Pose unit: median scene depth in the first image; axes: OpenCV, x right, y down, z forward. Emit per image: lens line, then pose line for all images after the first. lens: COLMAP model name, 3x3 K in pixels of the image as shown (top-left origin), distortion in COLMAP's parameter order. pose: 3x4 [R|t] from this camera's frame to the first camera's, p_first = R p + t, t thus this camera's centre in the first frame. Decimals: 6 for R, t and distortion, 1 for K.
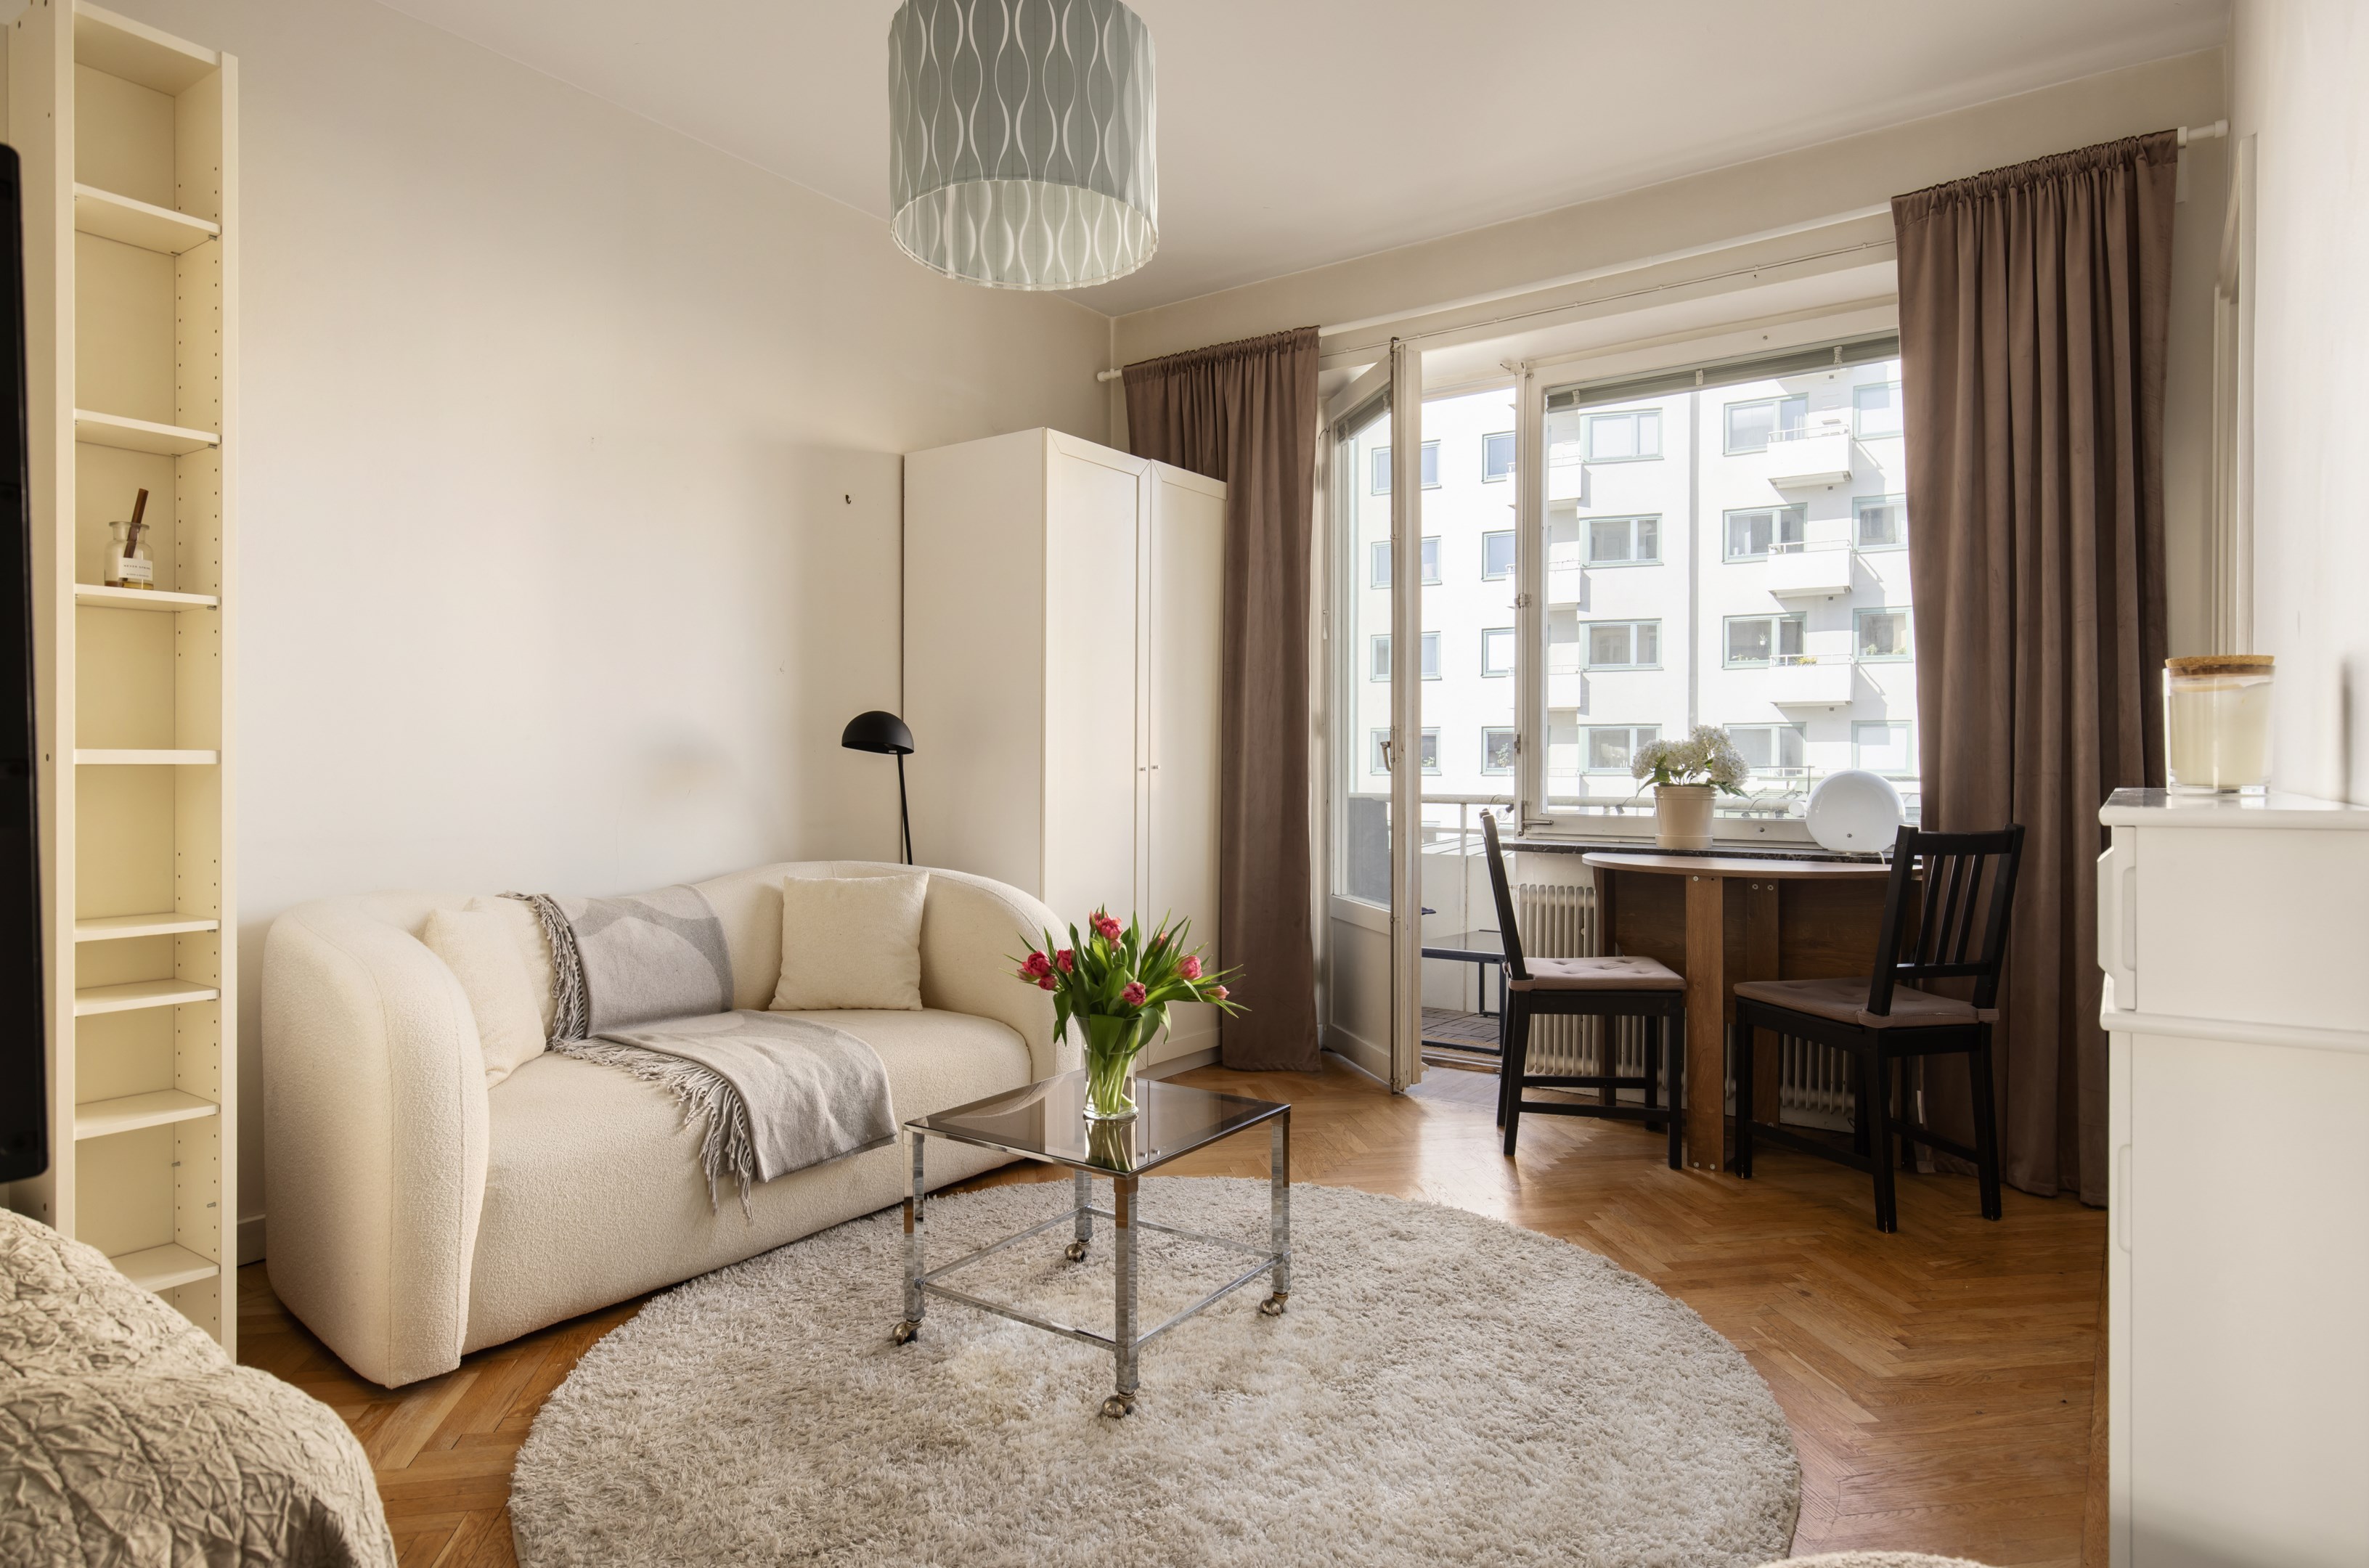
lens RADIAL K [[1302.3, 0, 1227.3], [0, 1302.3, 774.7], [0, 0, 1]] dist [-0.001534, 0.000358]
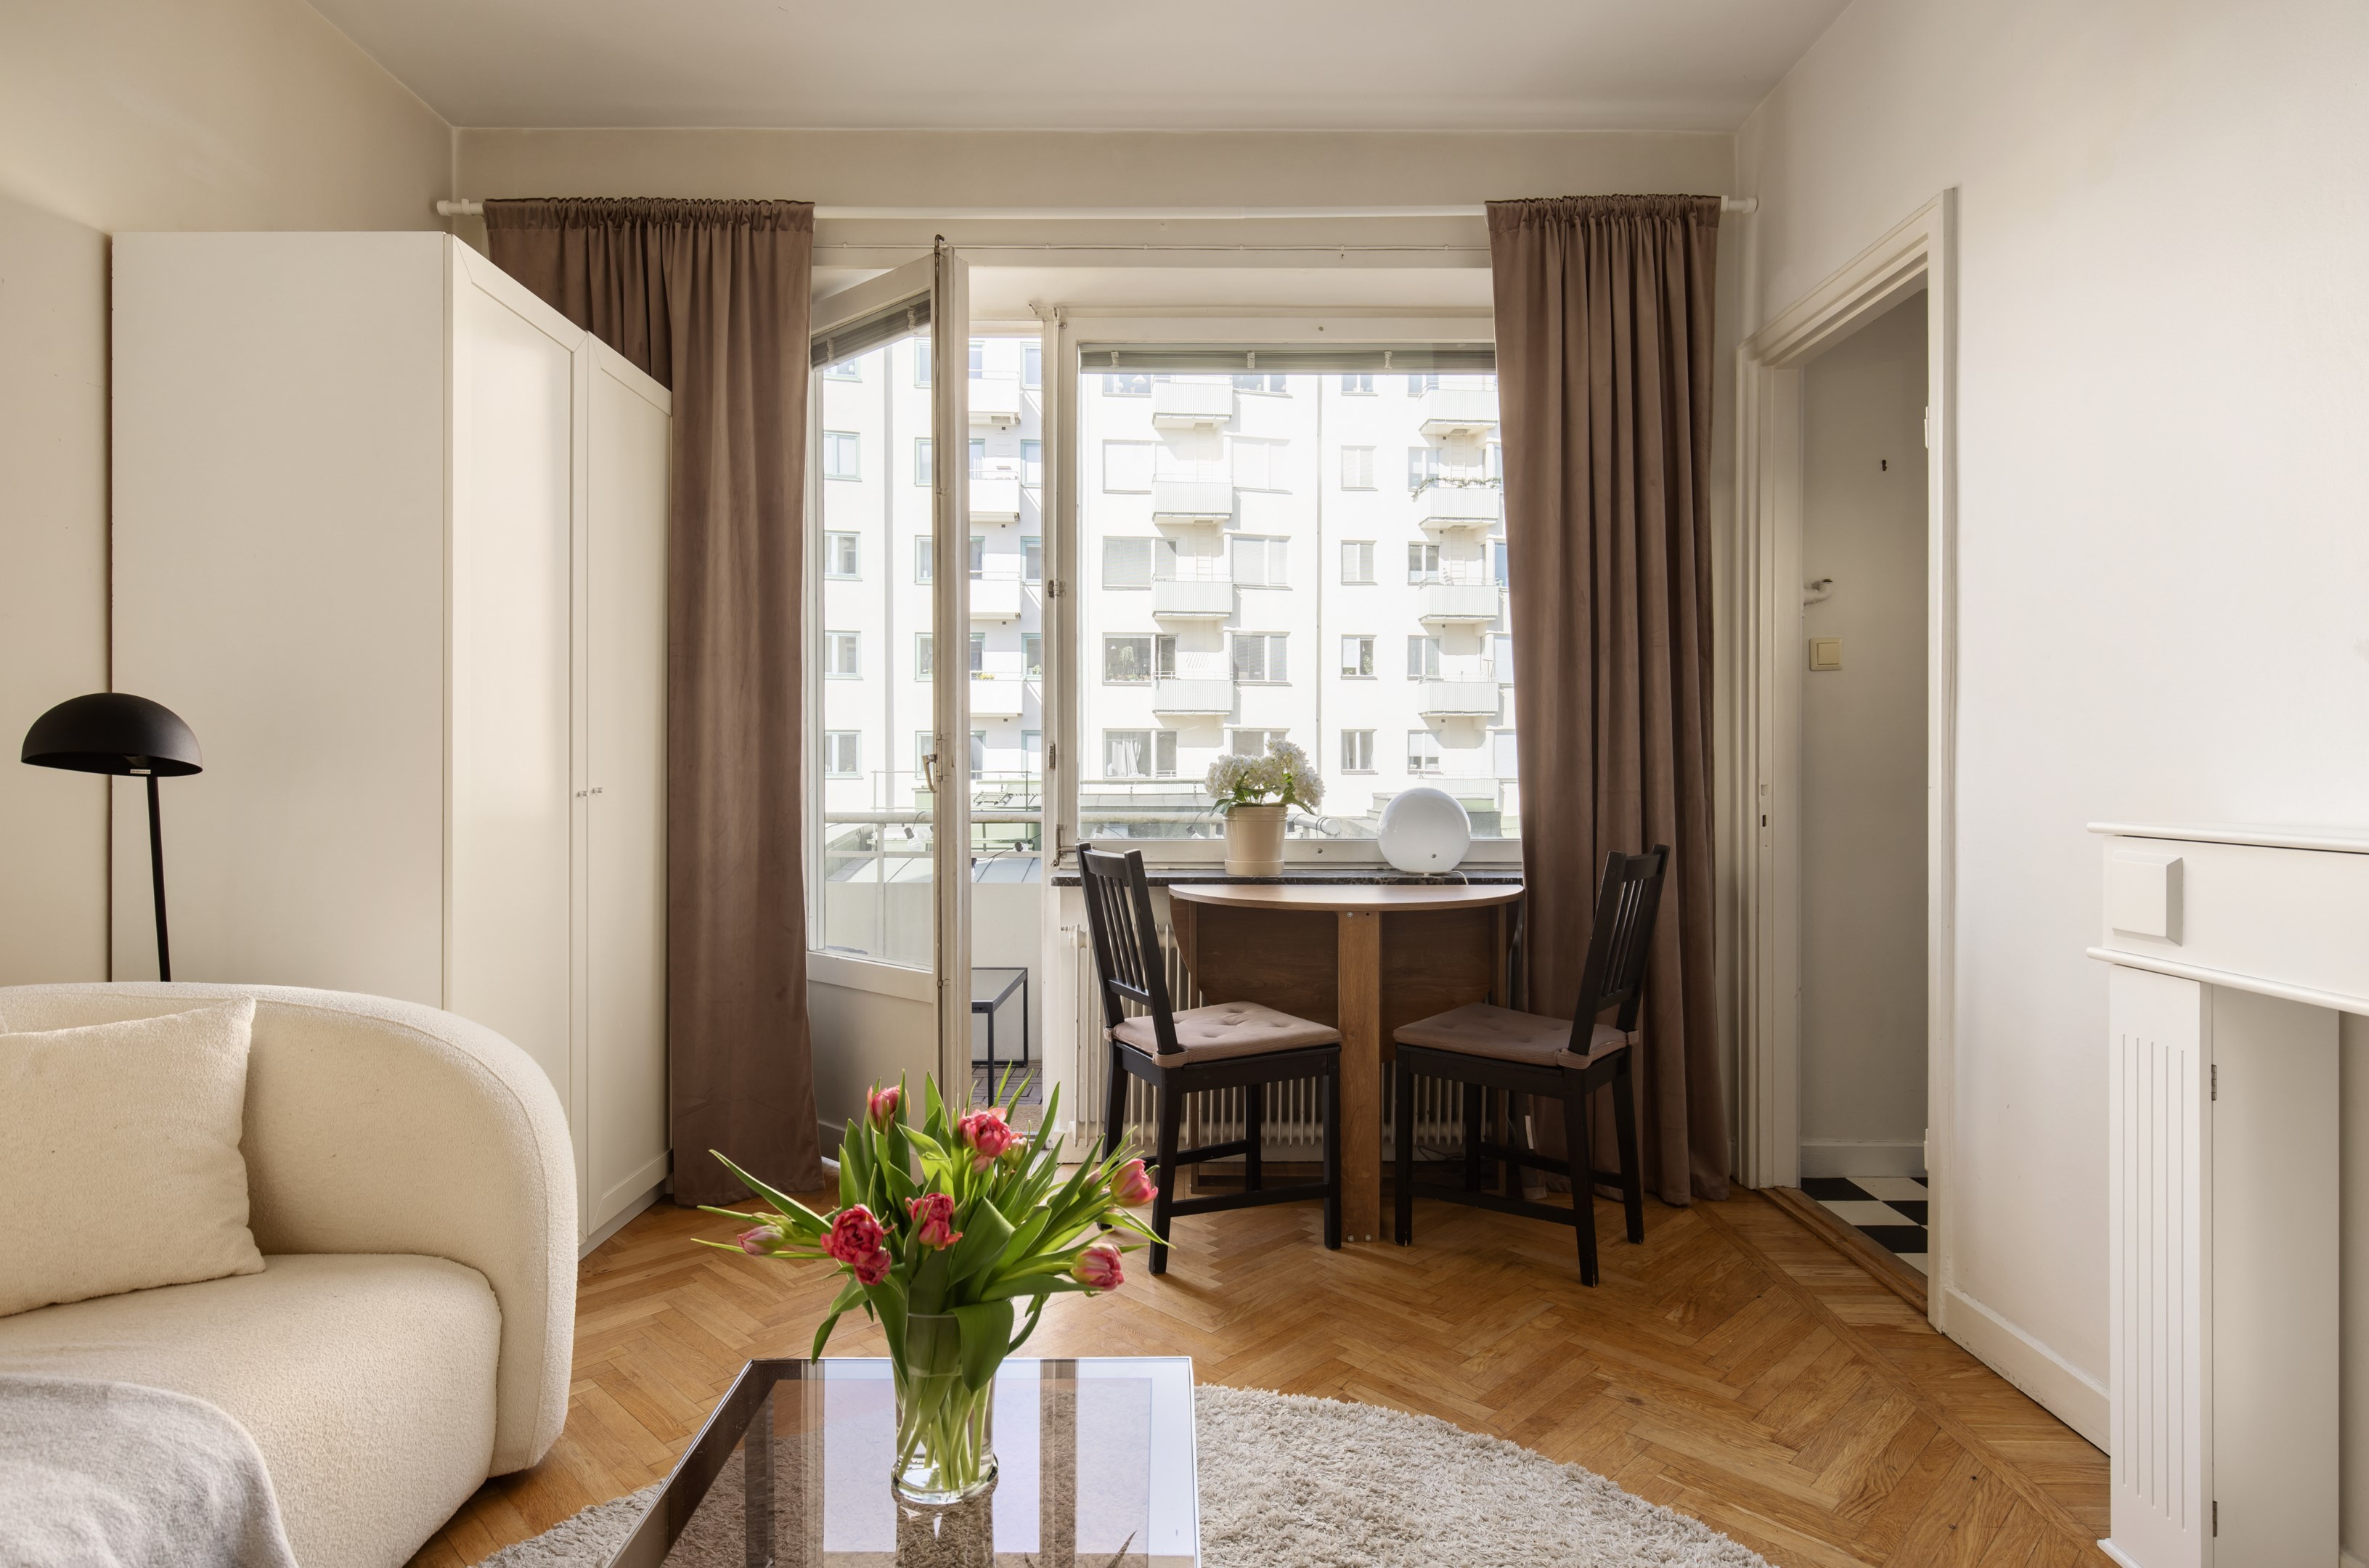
lens RADIAL K [[1222.8, 0, 1180.0], [0, 1222.8, 777.3], [0, 0, 1]] dist [-0.005118, -0.001615]
pose [[0.825939, -0.004925, 0.563738, -0.196701], [0.004489, 0.999988, 0.002158, -0.014953], [-0.563742, 0.000748, 0.825951, 0.374006]]
